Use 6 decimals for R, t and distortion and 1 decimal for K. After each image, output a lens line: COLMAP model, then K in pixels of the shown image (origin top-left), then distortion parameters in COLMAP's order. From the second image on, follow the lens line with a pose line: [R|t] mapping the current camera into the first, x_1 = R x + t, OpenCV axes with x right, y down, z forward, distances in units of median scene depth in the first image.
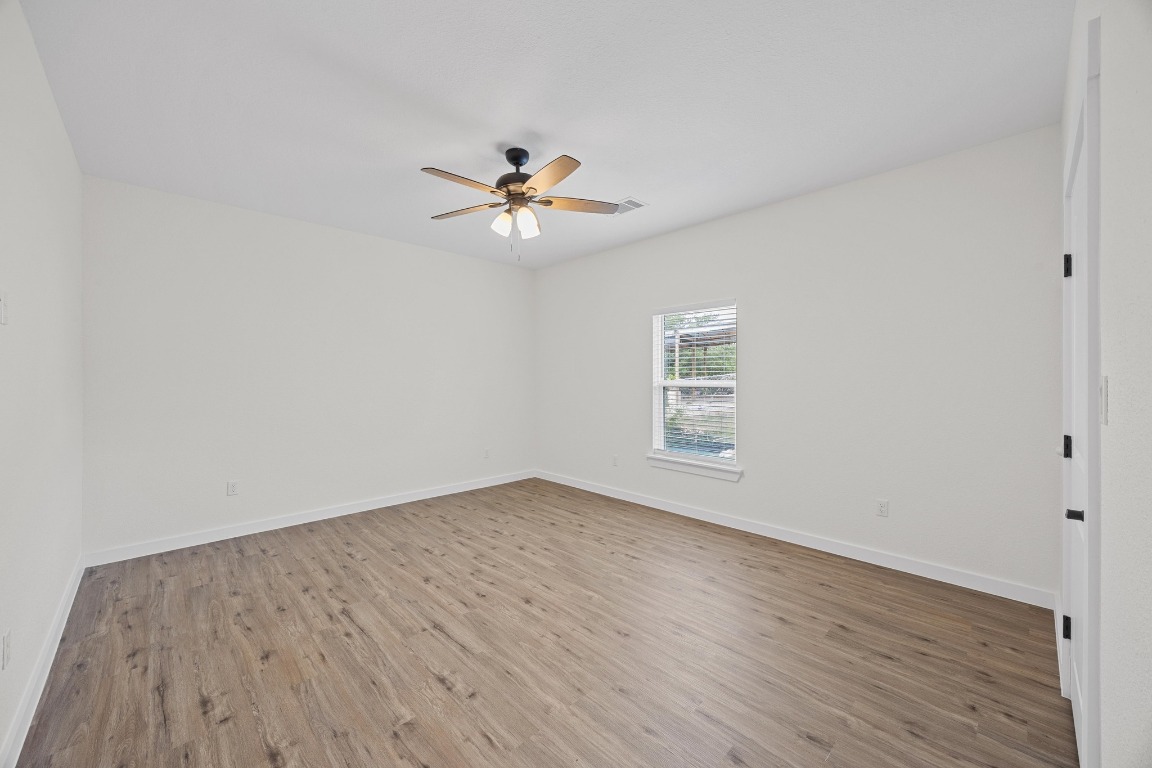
lens RADIAL K [[441.6, 0, 573.5], [0, 441.6, 382.0], [0, 0, 1]] dist [-0.001965, 0.000014]
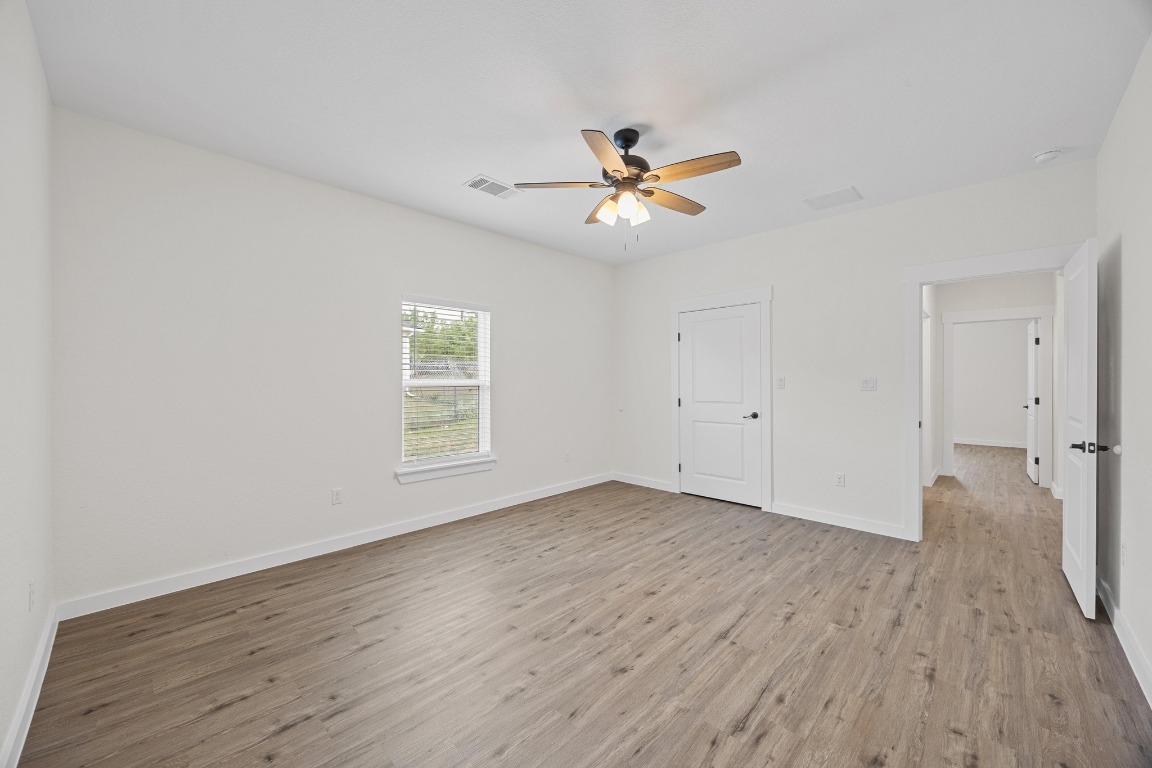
lens RADIAL K [[441.6, 0, 572.2], [0, 441.6, 382.7], [0, 0, 1]] dist [-0.001965, 0.000014]
pose [[-0.039919, -0.004315, 0.999194, -1.139235], [0.007839, 0.999959, 0.004631, 0.001071], [-0.999172, 0.008017, -0.039883, 1.243844]]
